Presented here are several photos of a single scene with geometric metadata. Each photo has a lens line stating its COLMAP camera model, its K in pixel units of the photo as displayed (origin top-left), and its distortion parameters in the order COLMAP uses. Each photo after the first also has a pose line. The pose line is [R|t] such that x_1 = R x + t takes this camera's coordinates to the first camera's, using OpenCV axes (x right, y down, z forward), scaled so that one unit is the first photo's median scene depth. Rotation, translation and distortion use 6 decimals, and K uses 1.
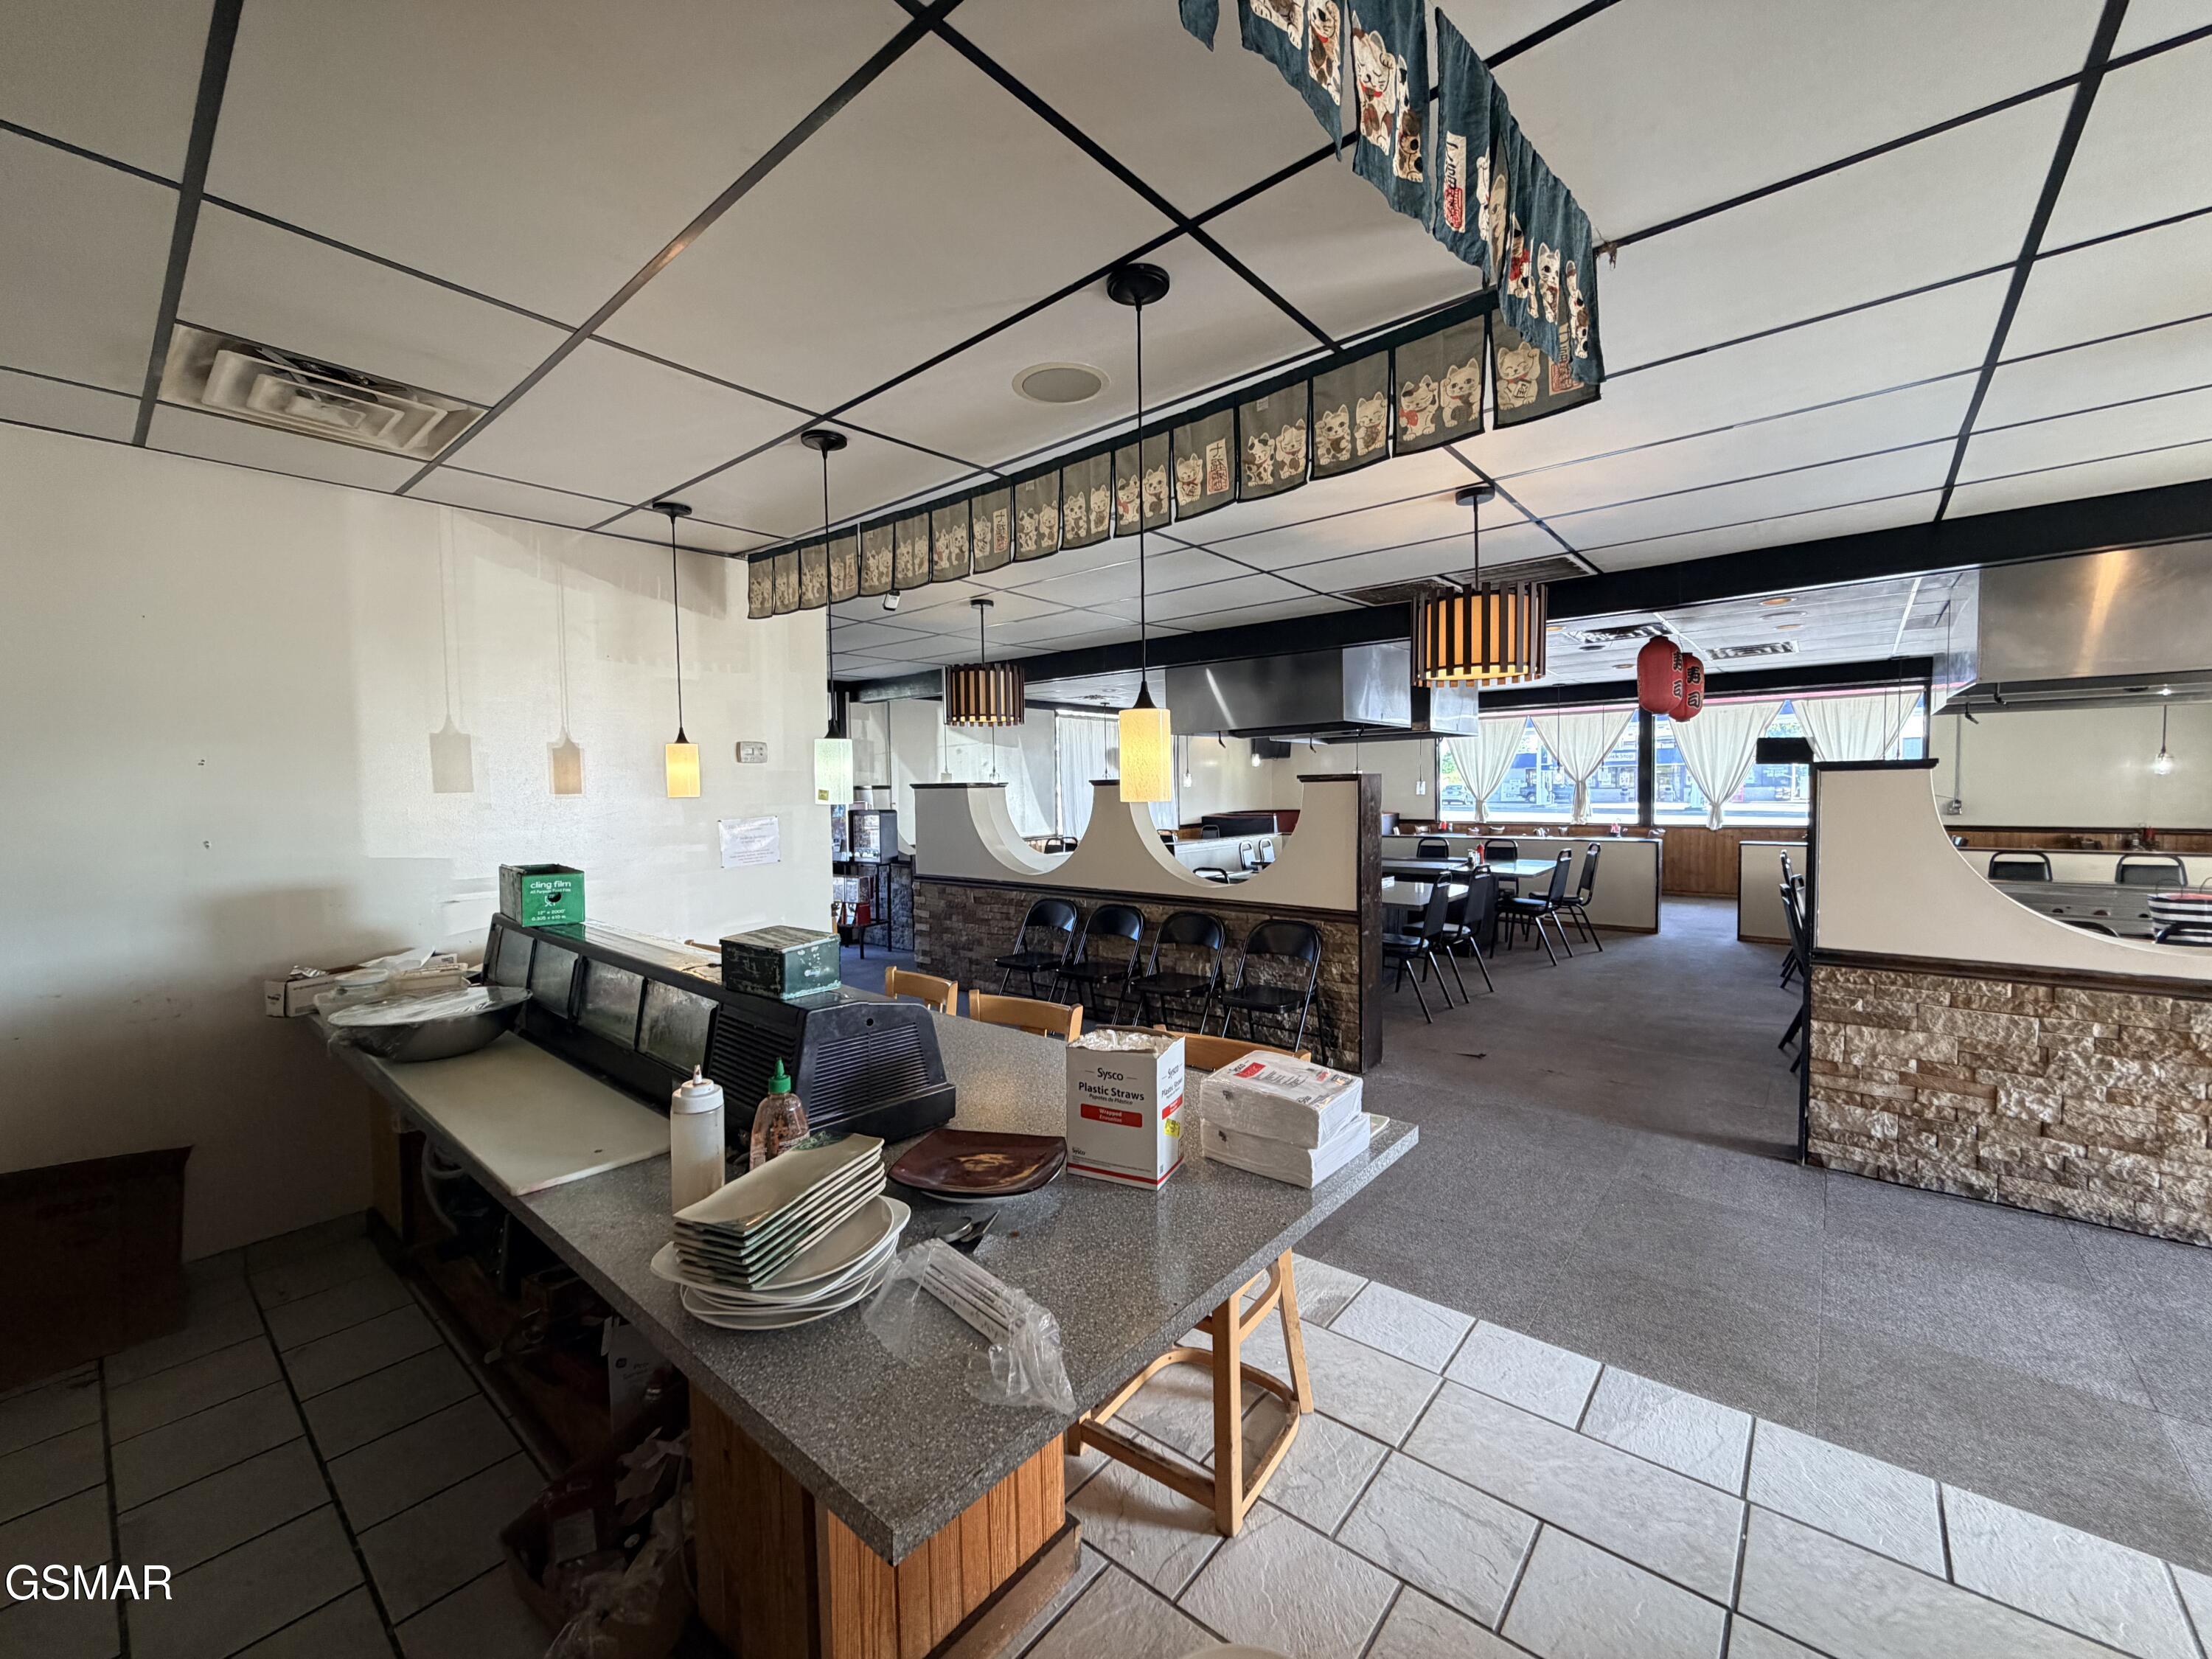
lens RADIAL K [[878.9, 0, 1106.4], [0, 878.9, 827.8], [0, 0, 1]] dist [0.001825, -0.000322]
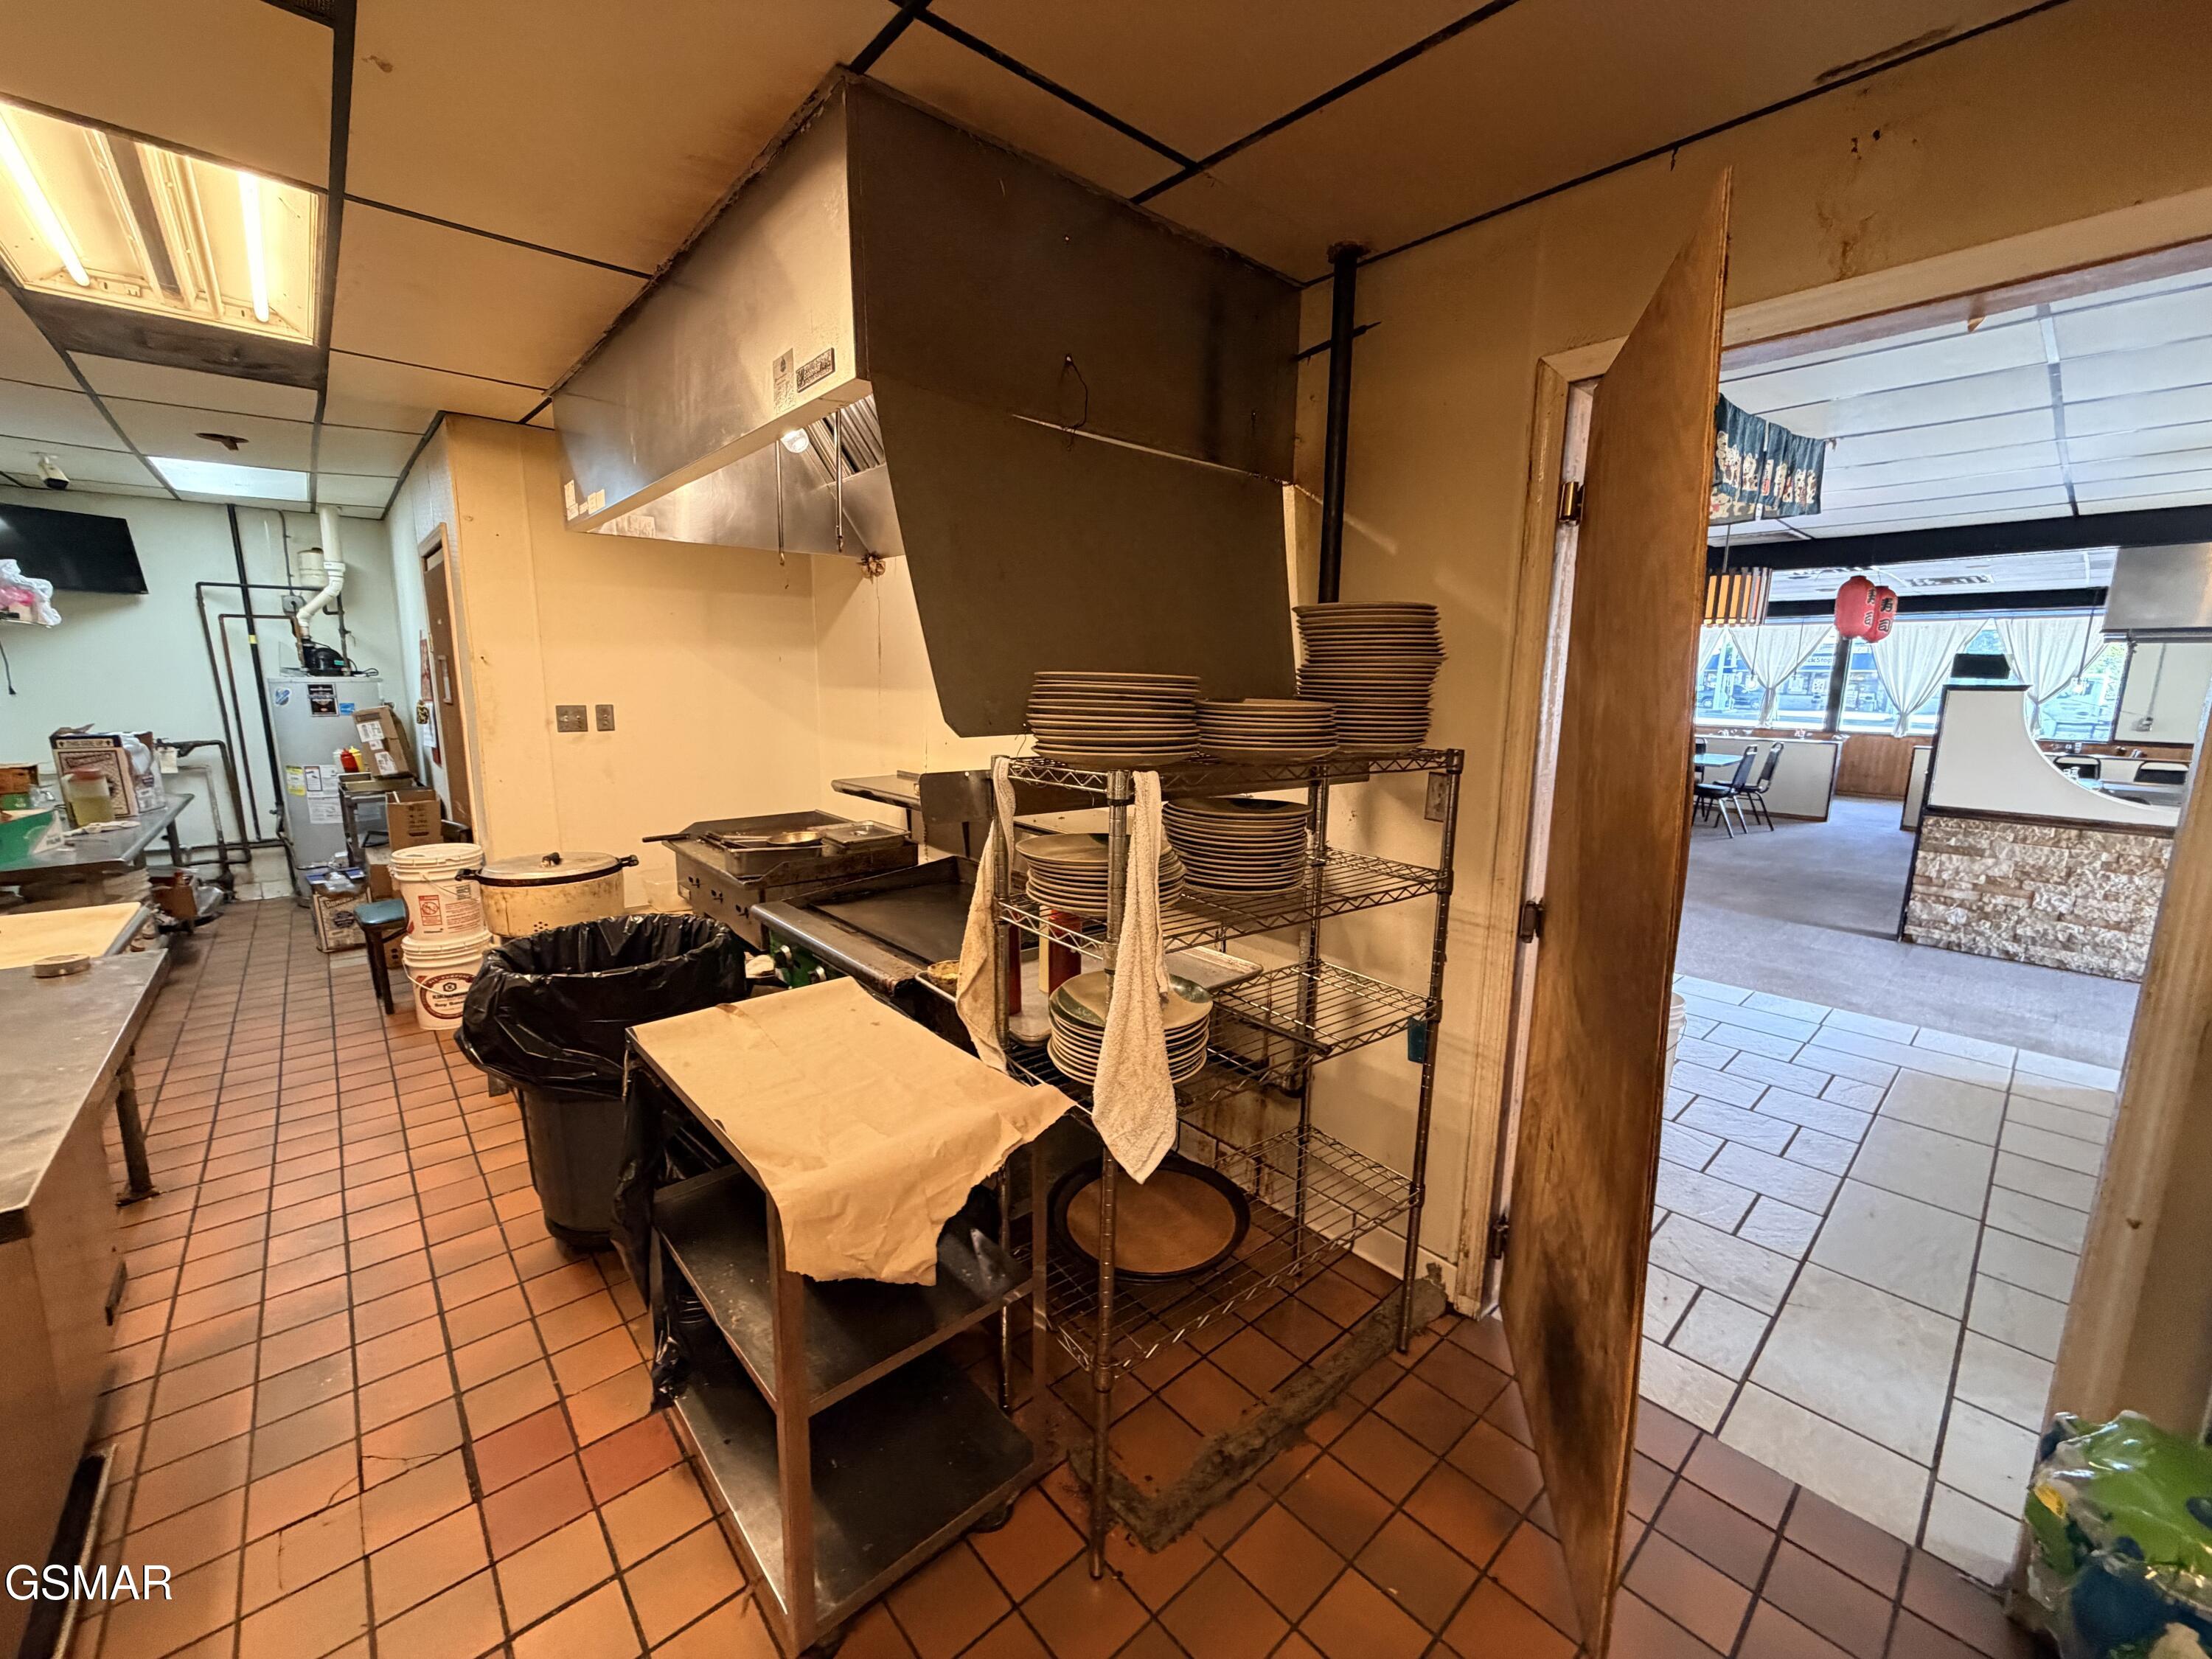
lens RADIAL K [[878.9, 0, 1110.7], [0, 878.9, 828.4], [0, 0, 1]] dist [0.001825, -0.000322]
pose [[0.989889, 0.053208, -0.131484, -0.432870], [-0.036154, 0.991006, 0.128840, 0.030099], [0.137157, -0.122783, 0.982910, -0.756317]]
